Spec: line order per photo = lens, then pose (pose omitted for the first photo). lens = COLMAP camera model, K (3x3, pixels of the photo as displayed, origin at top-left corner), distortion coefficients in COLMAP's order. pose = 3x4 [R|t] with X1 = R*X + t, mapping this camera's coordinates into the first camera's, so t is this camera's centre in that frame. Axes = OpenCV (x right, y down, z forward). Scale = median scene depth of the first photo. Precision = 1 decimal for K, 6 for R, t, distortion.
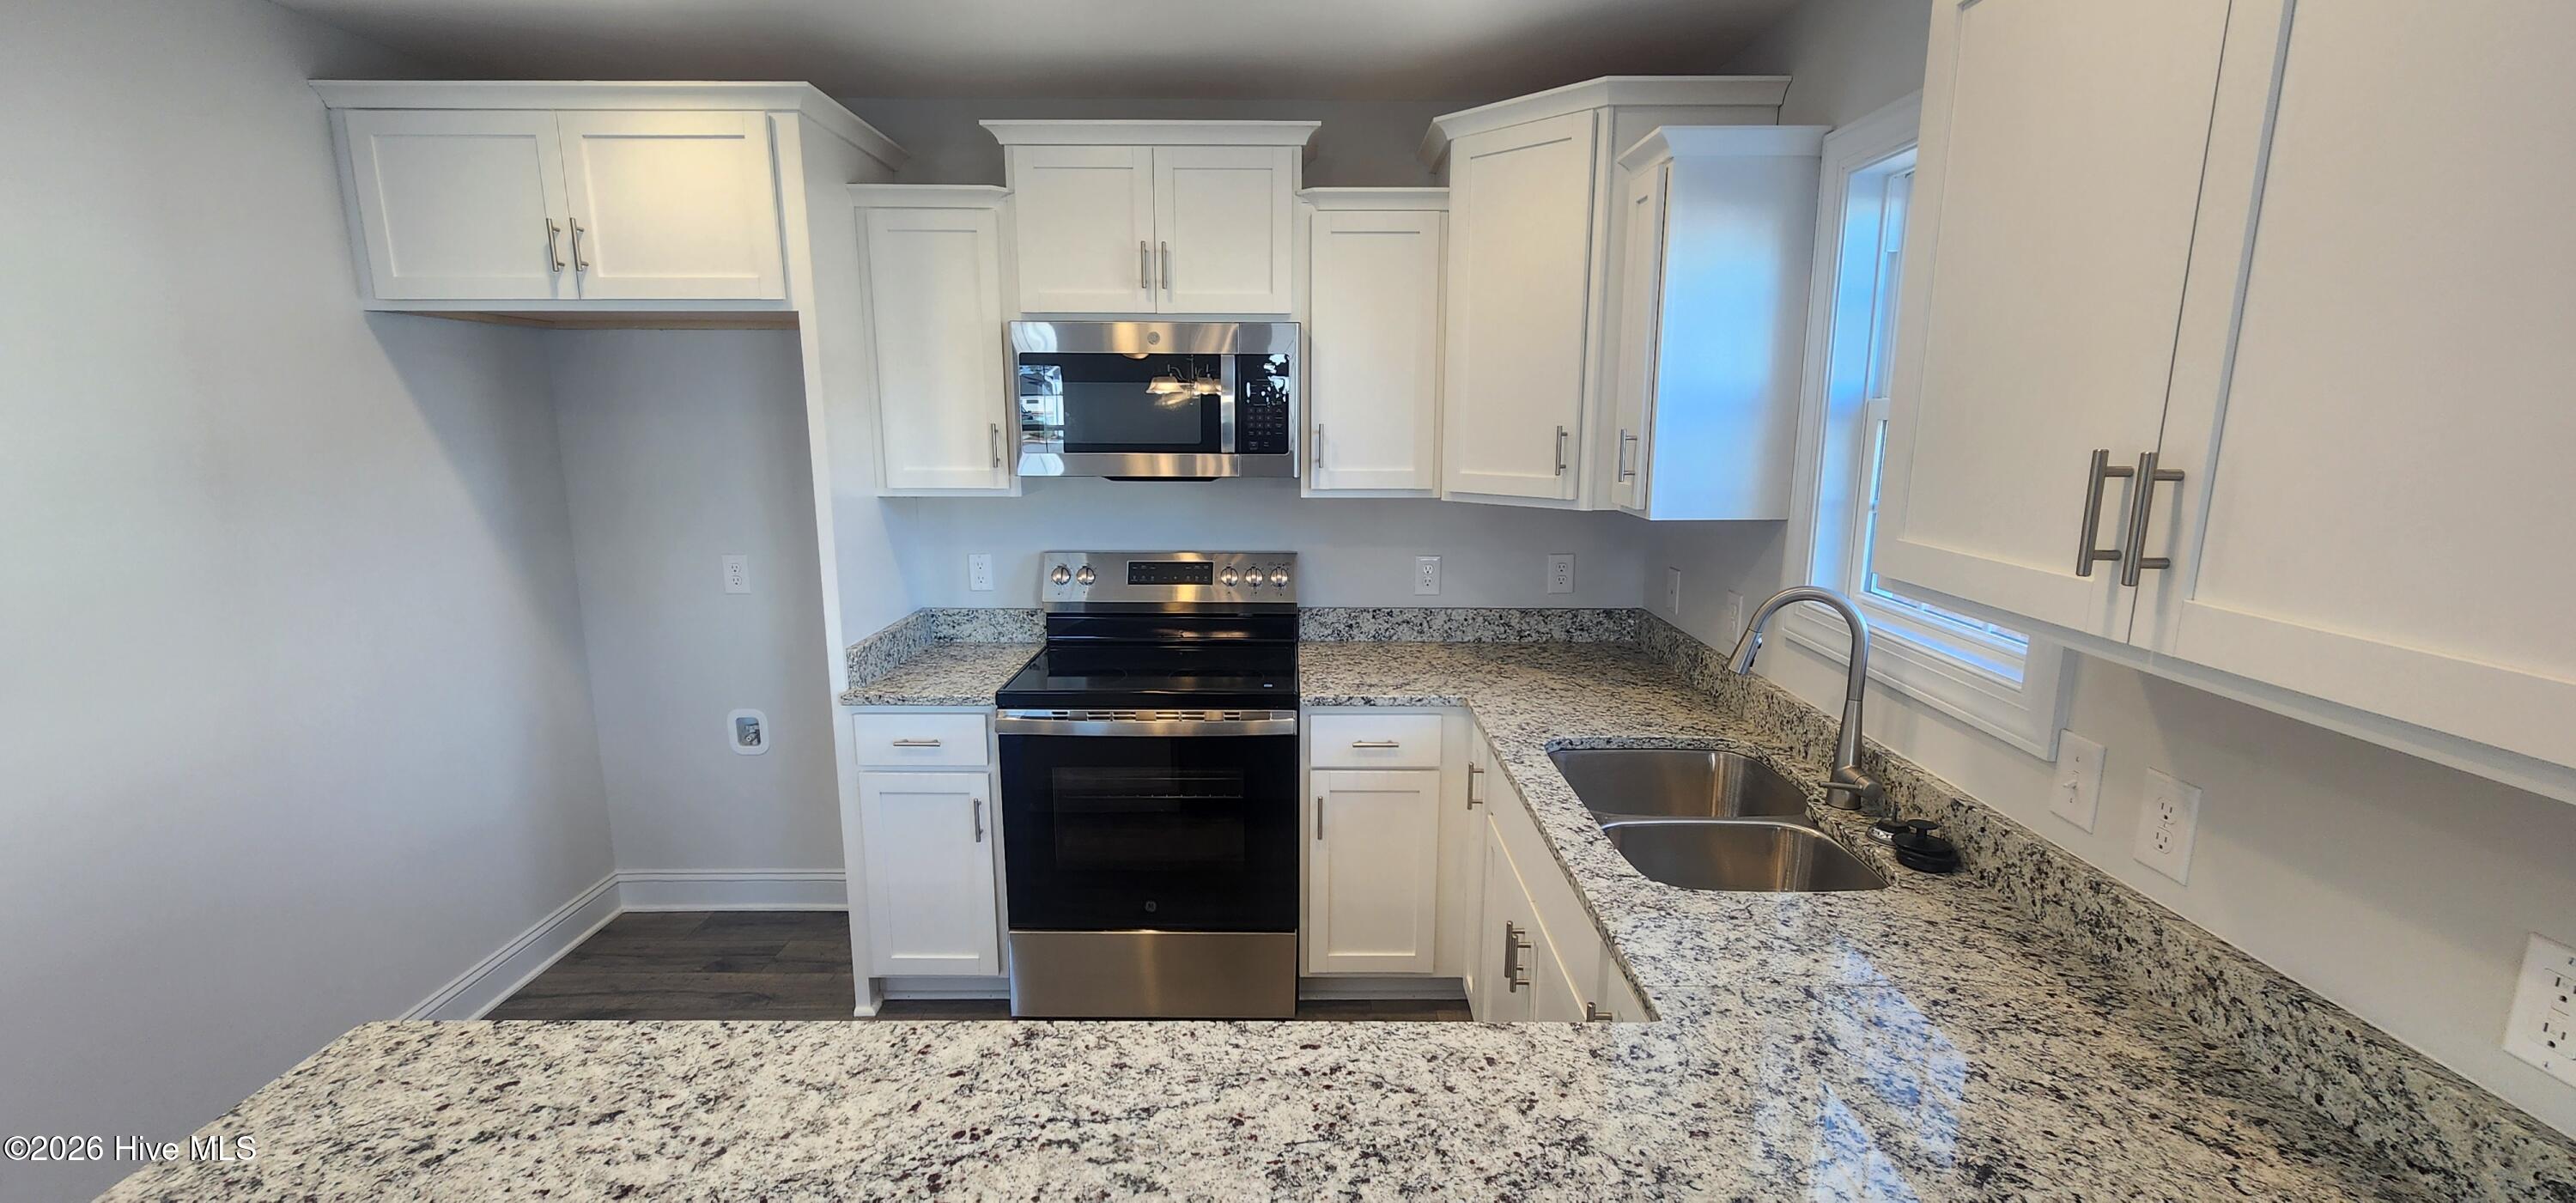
lens RADIAL K [[1059.1, 0, 1288.5], [0, 1059.1, 620.9], [0, 0, 1]] dist [-0.001339, 0.000193]
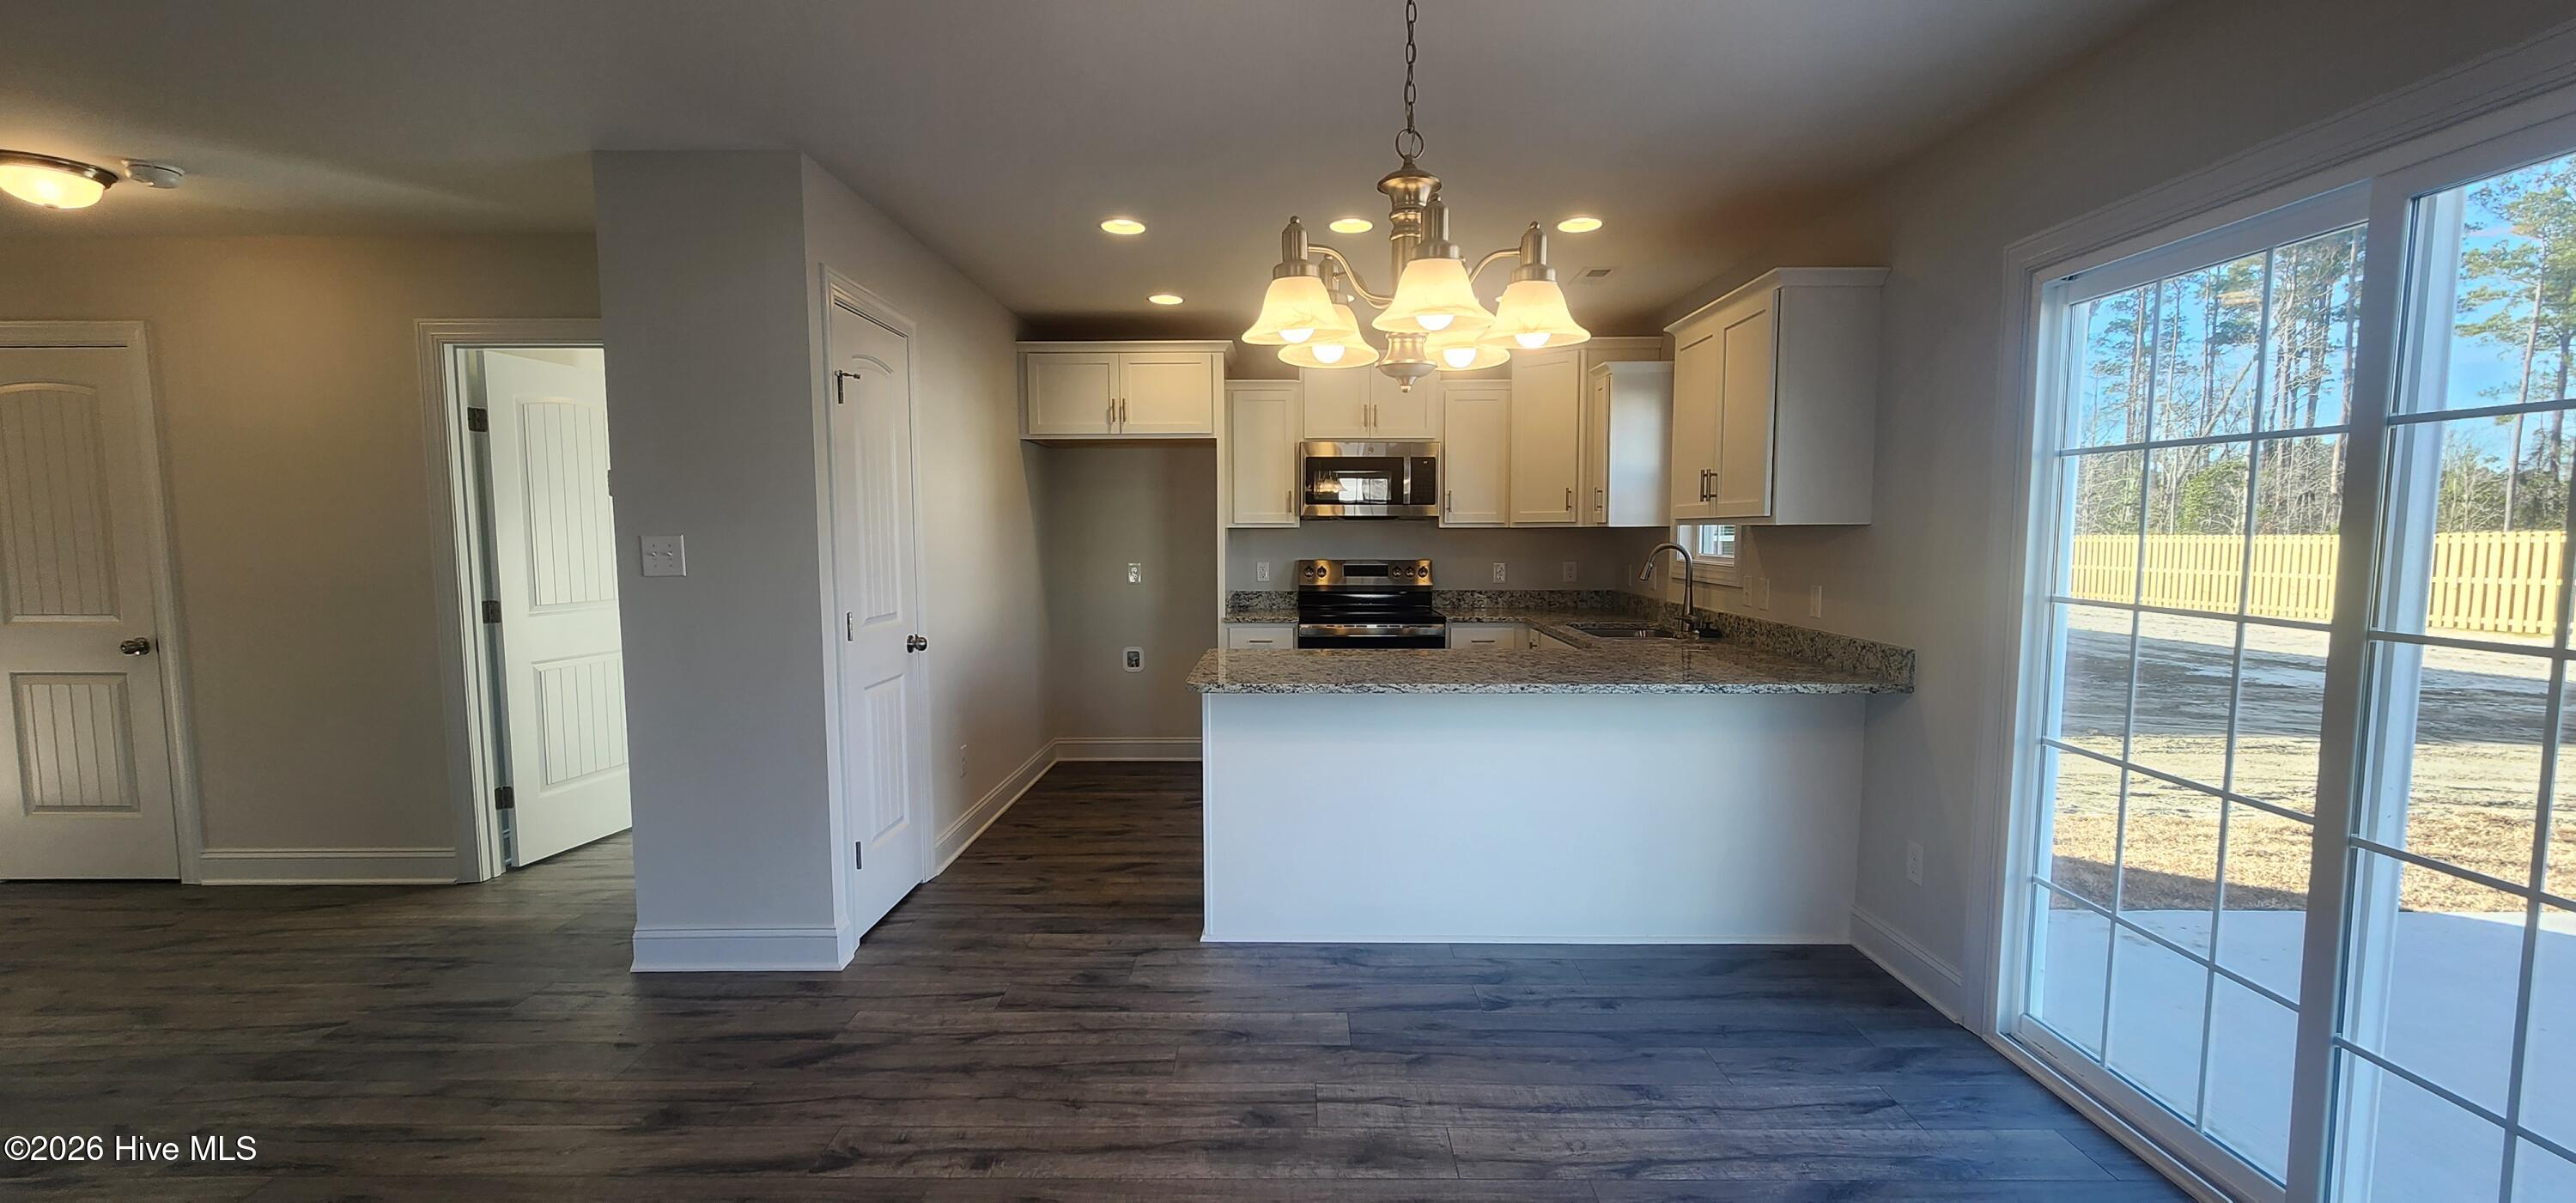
lens RADIAL K [[1059.1, 0, 1282.6], [0, 1059.1, 615.3], [0, 0, 1]] dist [-0.001339, 0.000193]
pose [[0.999907, -0.003008, -0.013305, -0.288115], [0.001451, 0.993304, -0.115524, 0.312994], [0.013564, 0.115494, 0.993216, -1.092038]]
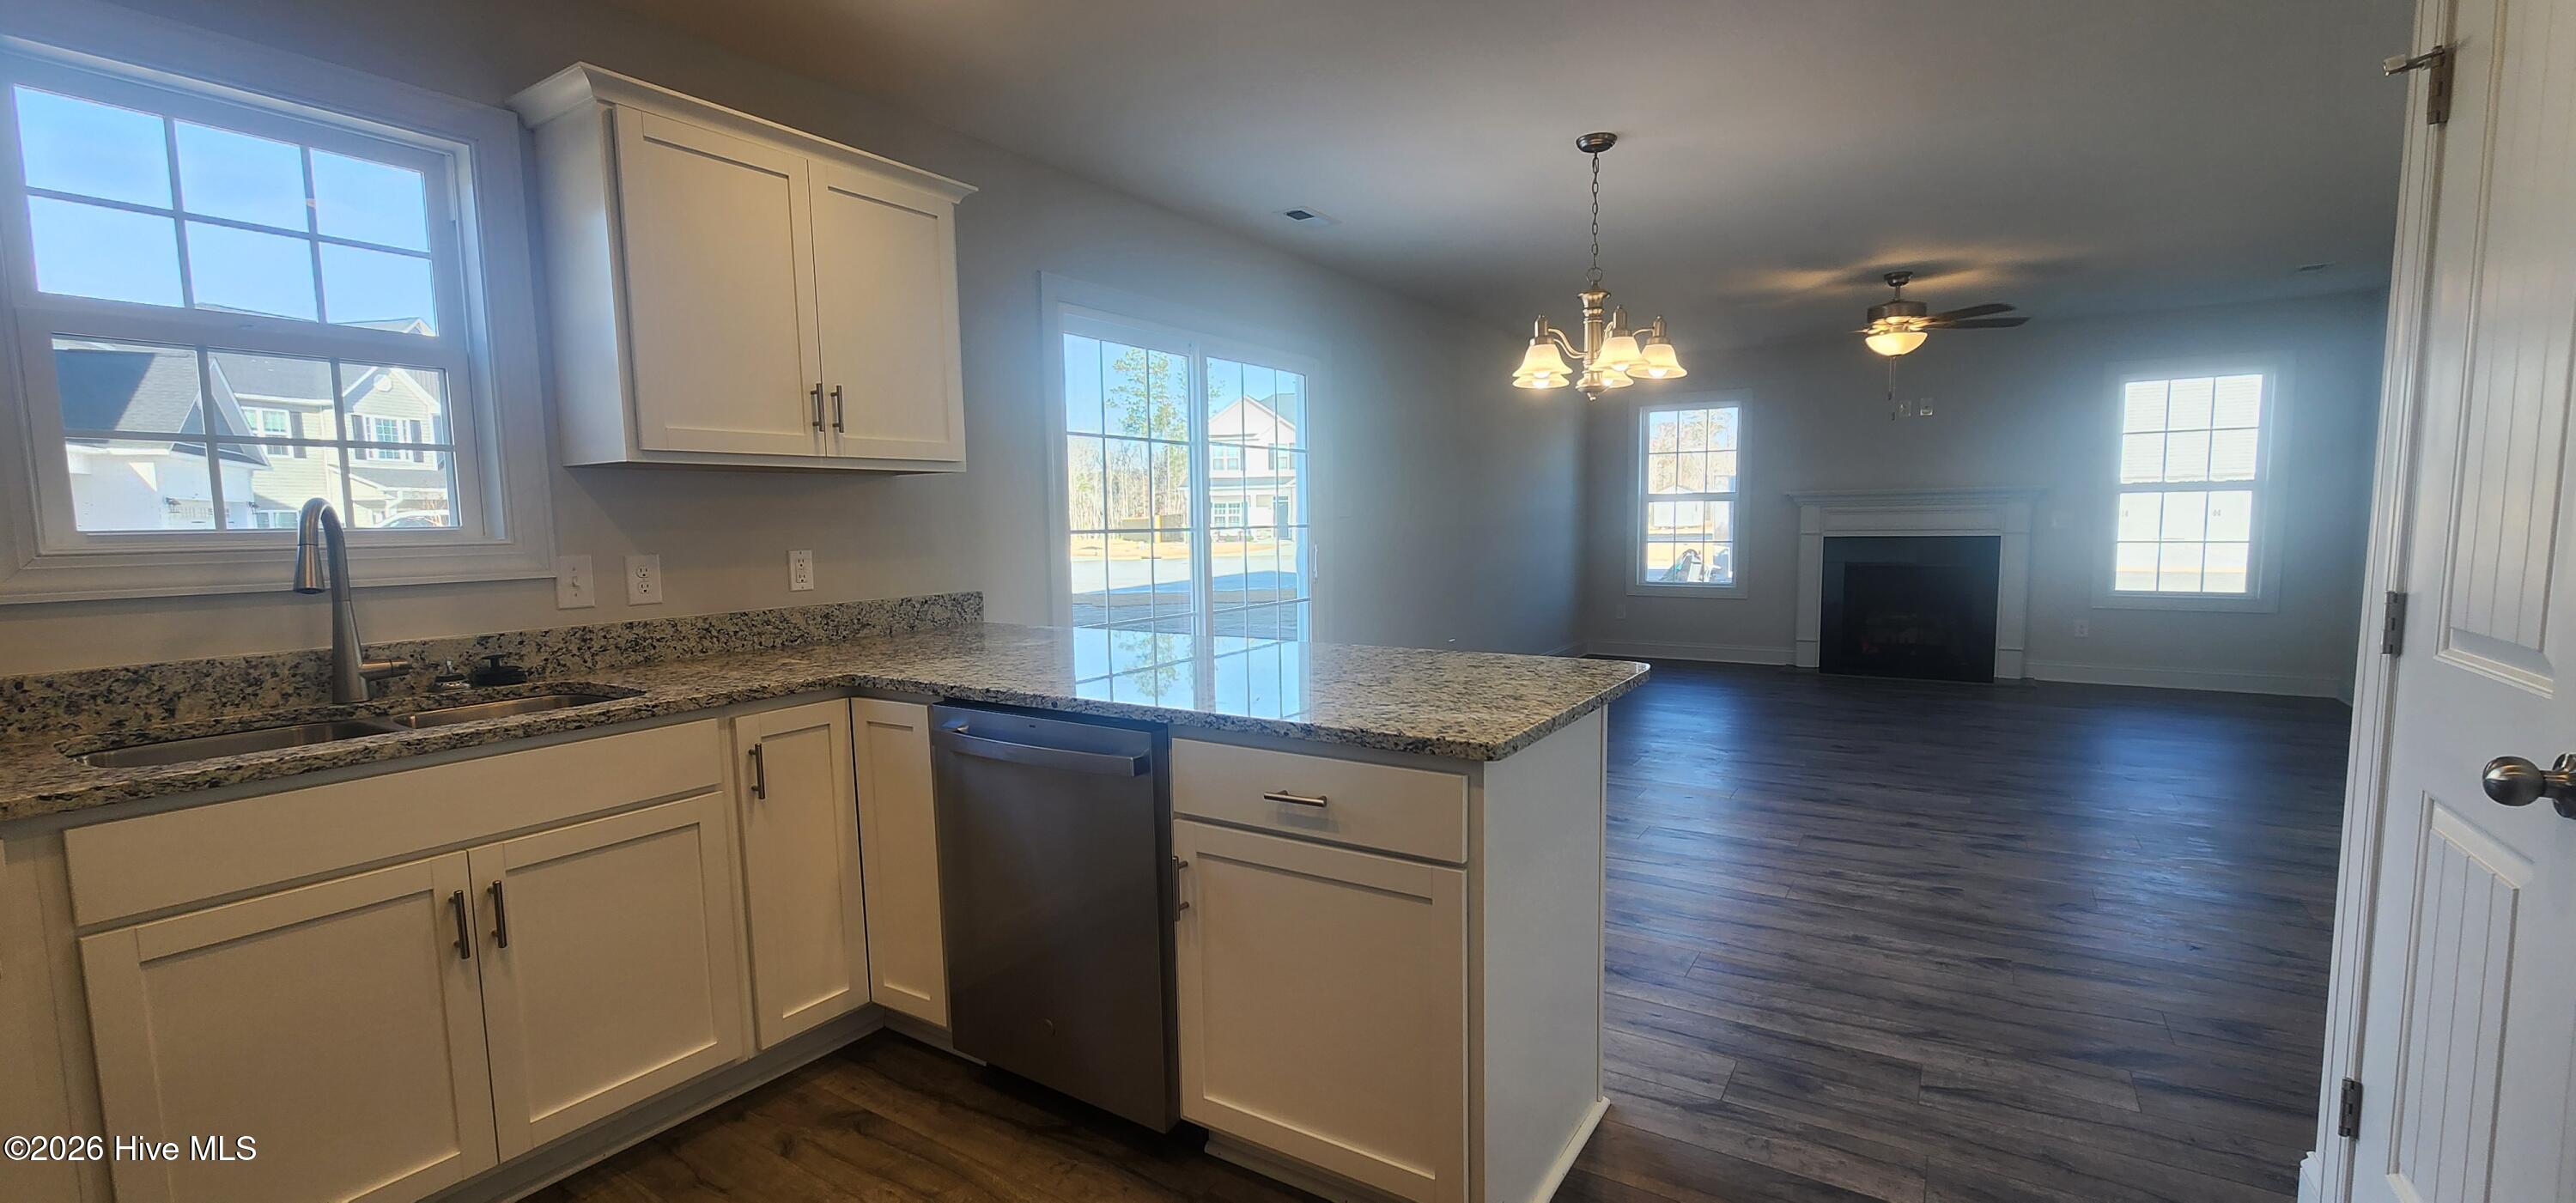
lens RADIAL K [[1059.1, 0, 1285.9], [0, 1059.1, 613.8], [0, 0, 1]] dist [-0.001339, 0.000193]
pose [[-0.839171, -0.040361, 0.542368, -0.636911], [0.120586, 0.958614, 0.257910, -0.056950], [-0.530331, 0.281833, -0.799574, 0.991832]]
